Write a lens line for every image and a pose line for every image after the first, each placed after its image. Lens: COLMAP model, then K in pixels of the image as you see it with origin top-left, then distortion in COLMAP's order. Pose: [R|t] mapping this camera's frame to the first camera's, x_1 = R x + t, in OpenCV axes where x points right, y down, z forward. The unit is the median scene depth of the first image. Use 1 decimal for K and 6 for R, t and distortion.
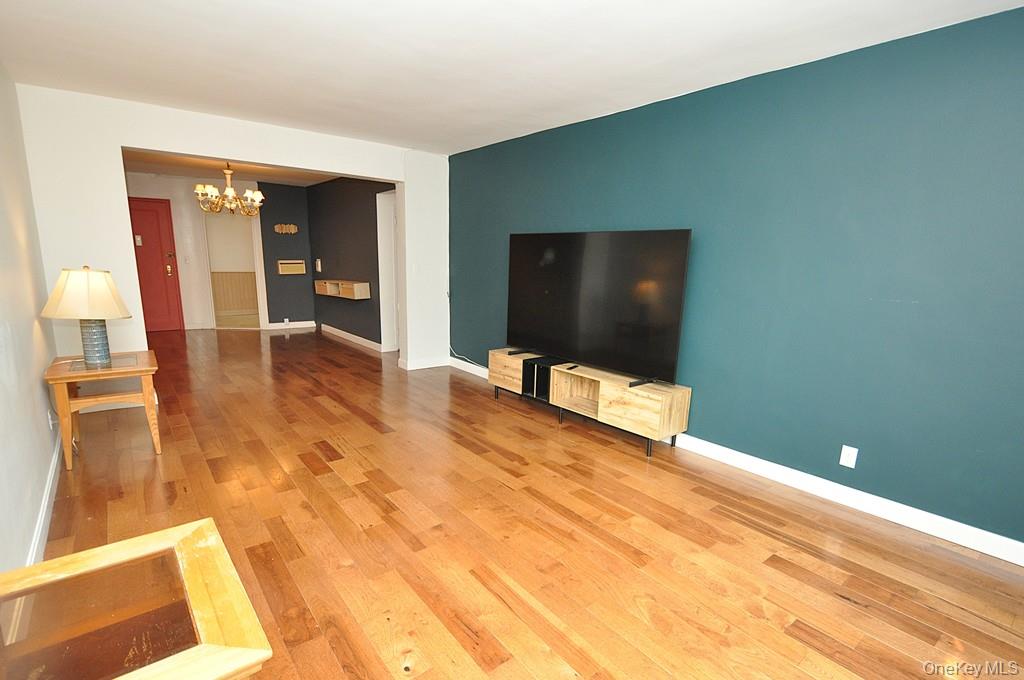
lens RADIAL K [[486.6, 0, 516.4], [0, 486.6, 362.0], [0, 0, 1]] dist [-0.001692, -0.000078]
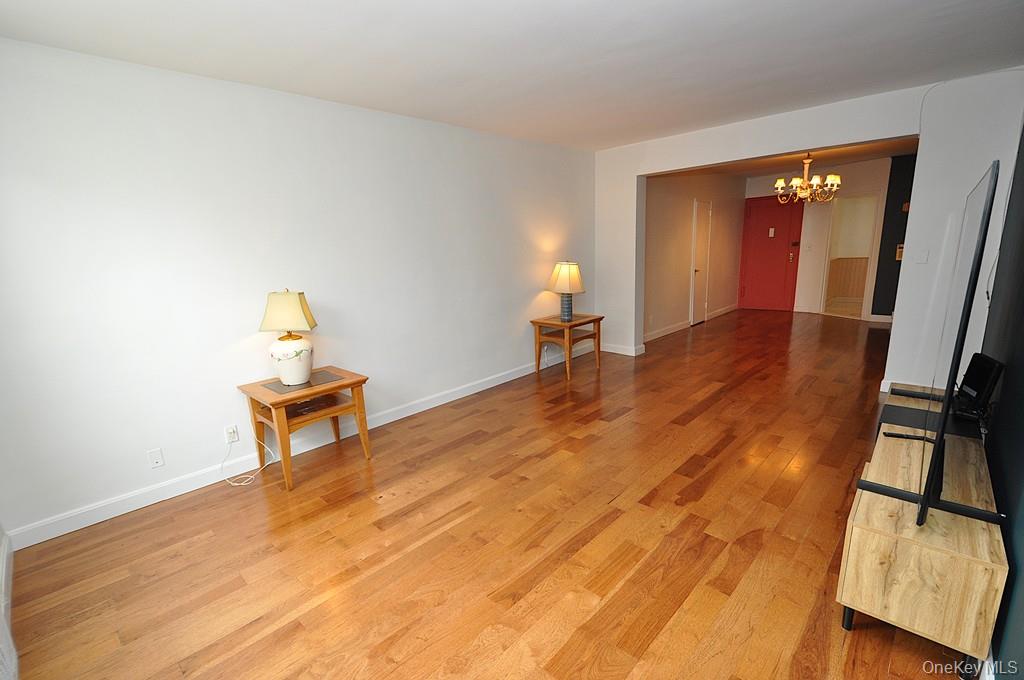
lens RADIAL K [[457.7, 0, 509.4], [0, 457.7, 356.5], [0, 0, 1]] dist [-0.000105, -0.000075]
pose [[0.127758, 0.199678, -0.971497, 0.511977], [-0.163389, 0.970378, 0.177961, -0.090096], [0.978255, 0.135996, 0.156599, 0.428226]]
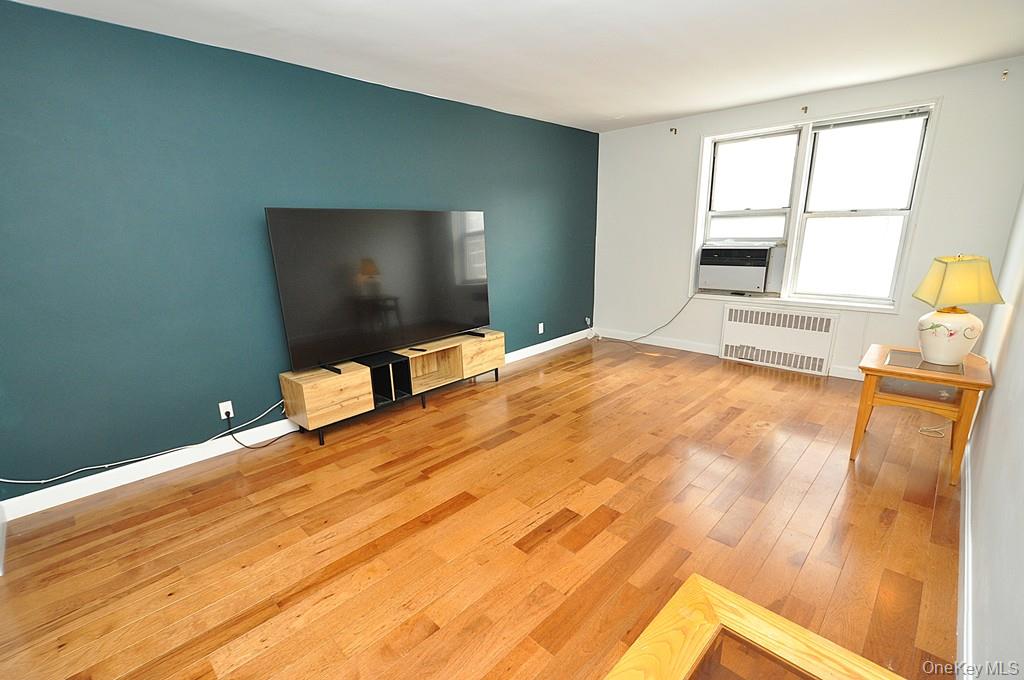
lens RADIAL K [[449.0, 0, 505.7], [0, 449.0, 356.3], [0, 0, 1]] dist [-0.000980, -0.000262]
pose [[-0.111469, -0.291154, 0.950160, -0.722371], [0.231491, 0.922209, 0.309747, -0.202778], [-0.966430, 0.254481, -0.035398, 0.802888]]
